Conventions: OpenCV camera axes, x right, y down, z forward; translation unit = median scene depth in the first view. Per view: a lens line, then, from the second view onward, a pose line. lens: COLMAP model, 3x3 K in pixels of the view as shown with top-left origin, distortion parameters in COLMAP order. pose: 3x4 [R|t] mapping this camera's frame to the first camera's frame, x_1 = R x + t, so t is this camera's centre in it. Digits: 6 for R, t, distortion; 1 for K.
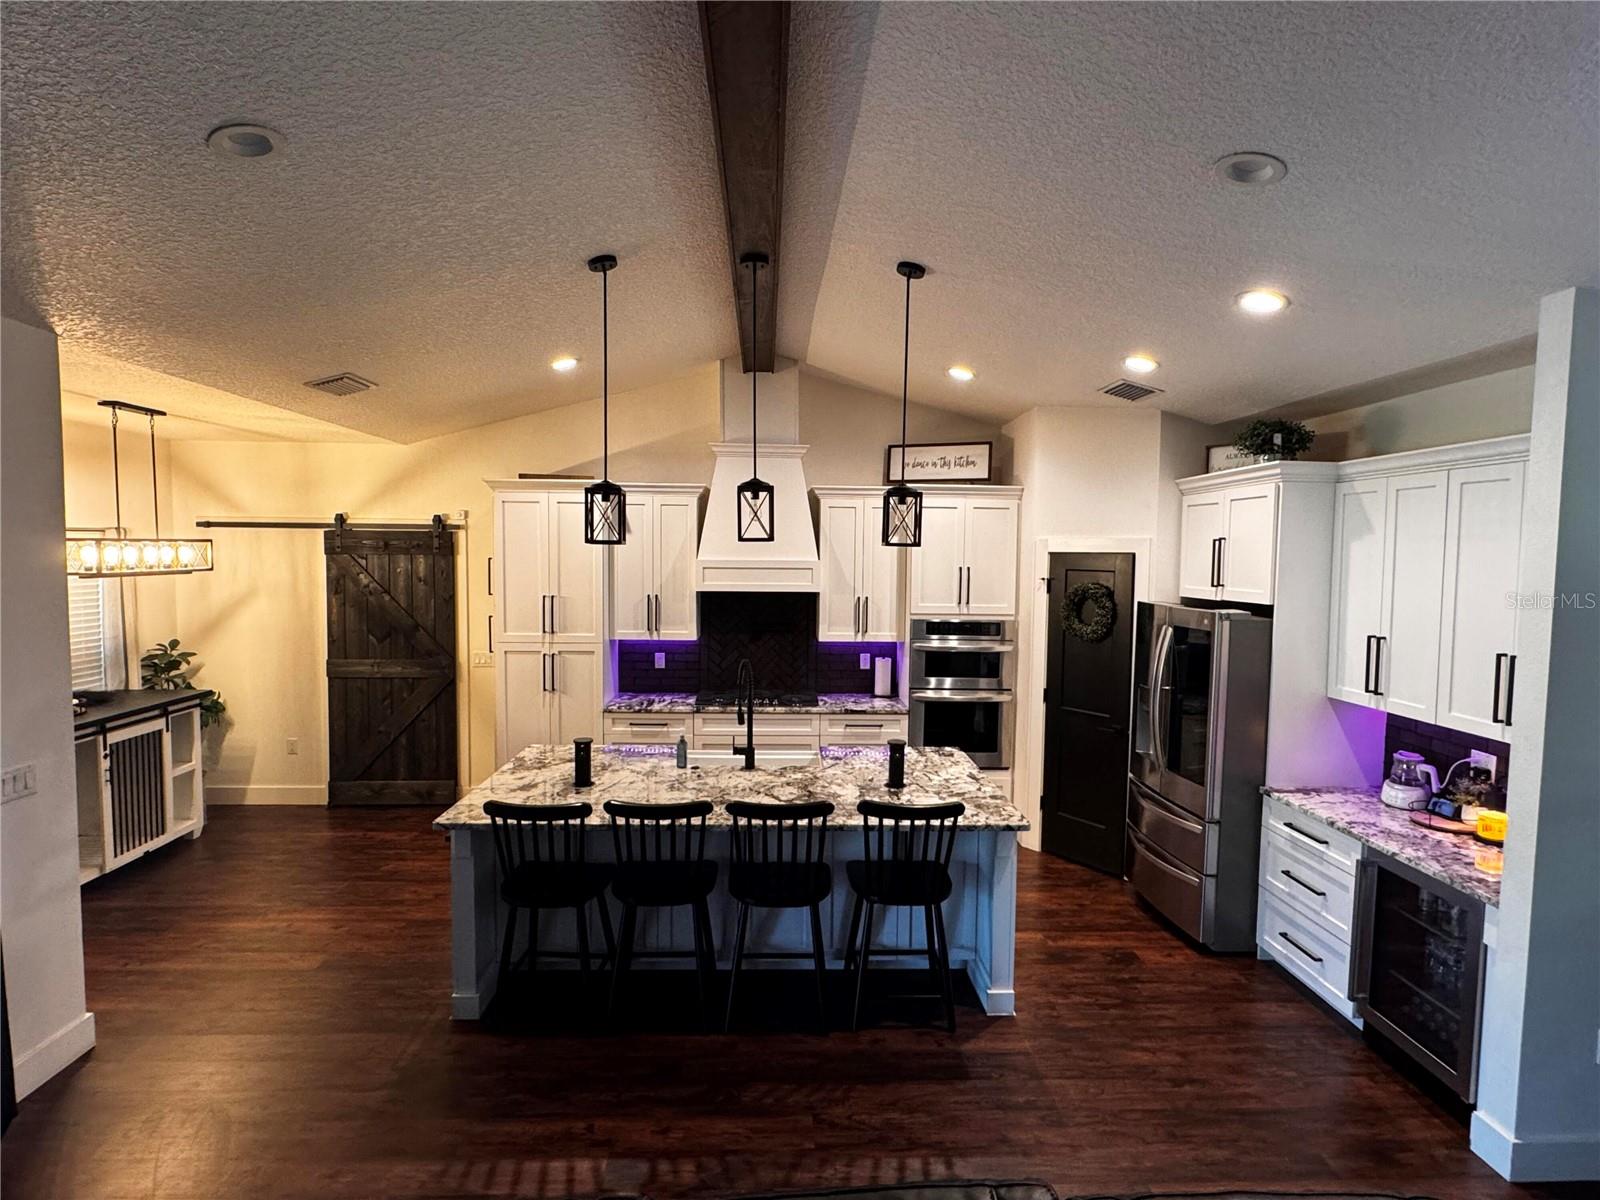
lens RADIAL K [[841.6, 0, 791.9], [0, 841.6, 605.4], [0, 0, 1]] dist [-0.000680, -0.001096]
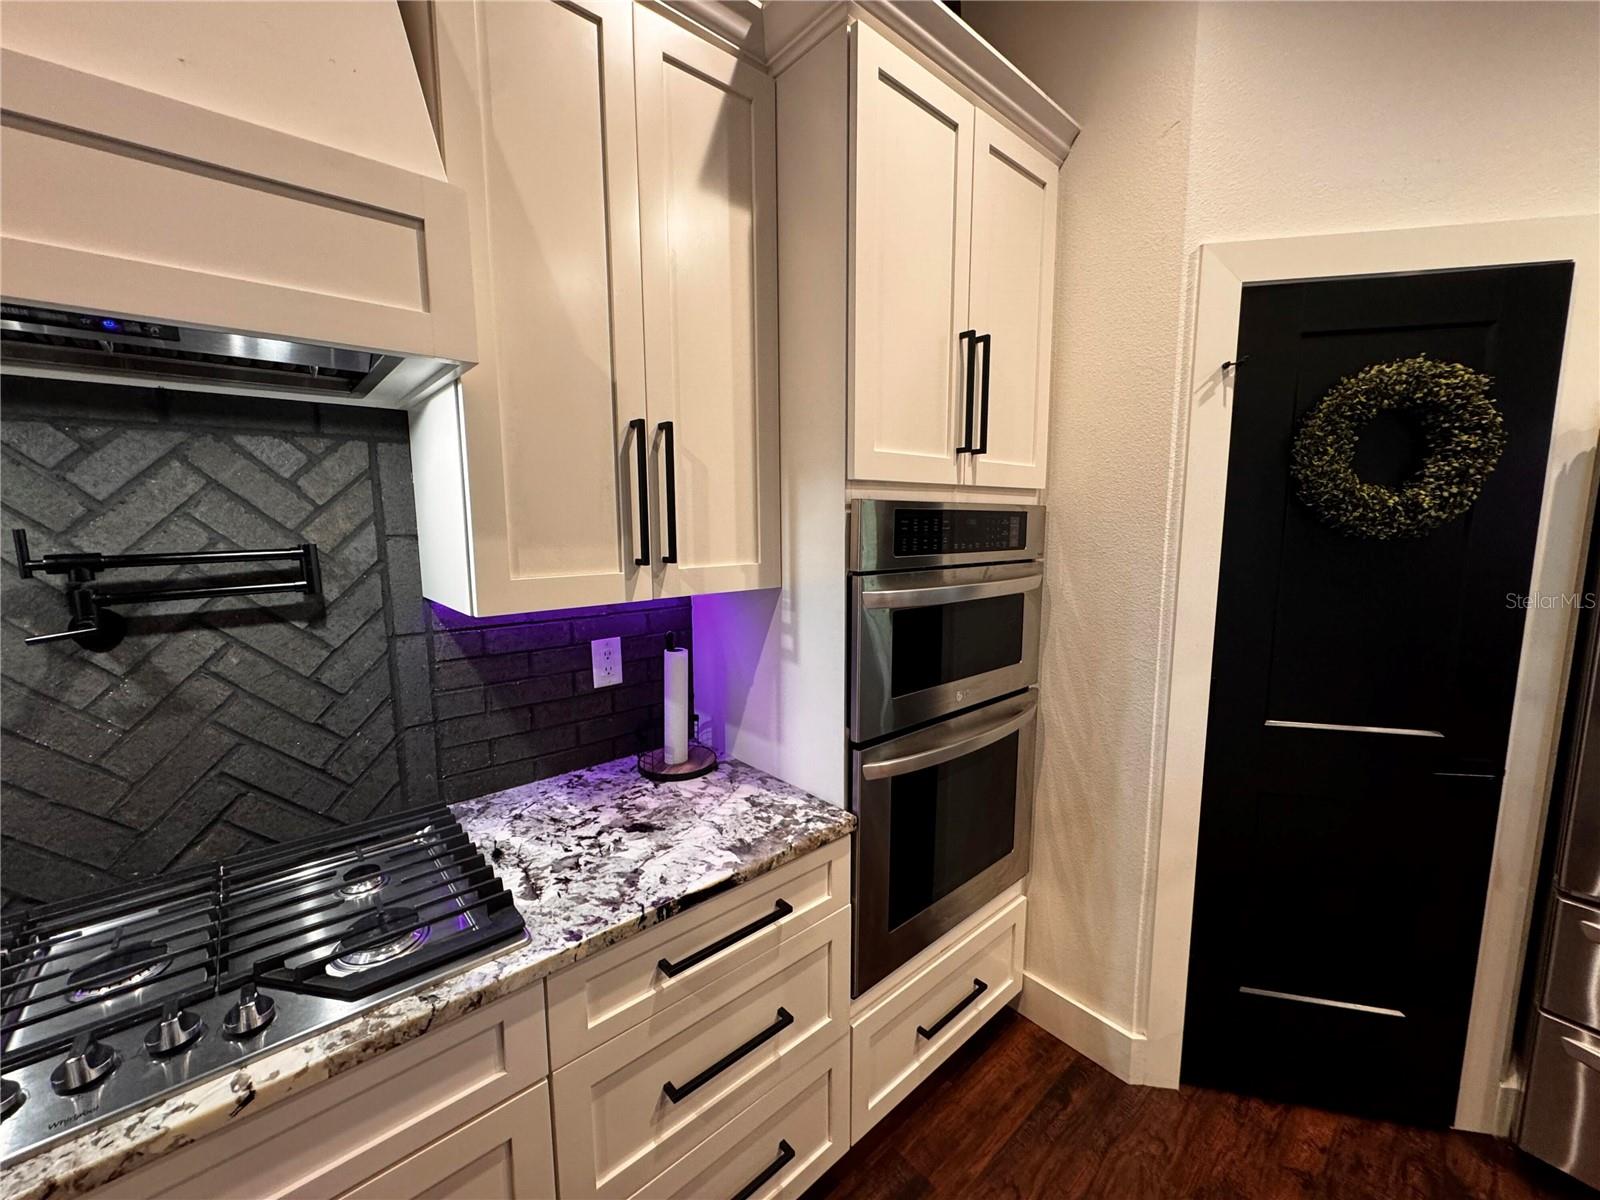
lens RADIAL K [[638.0, 0, 796.6], [0, 638.0, 600.8], [0, 0, 1]] dist [-0.001864, 0.000000]
pose [[0.770200, -0.096379, 0.630478, -0.012033], [0.054939, 0.994868, 0.084967, 0.045212], [-0.635431, -0.030804, 0.771543, 1.284159]]
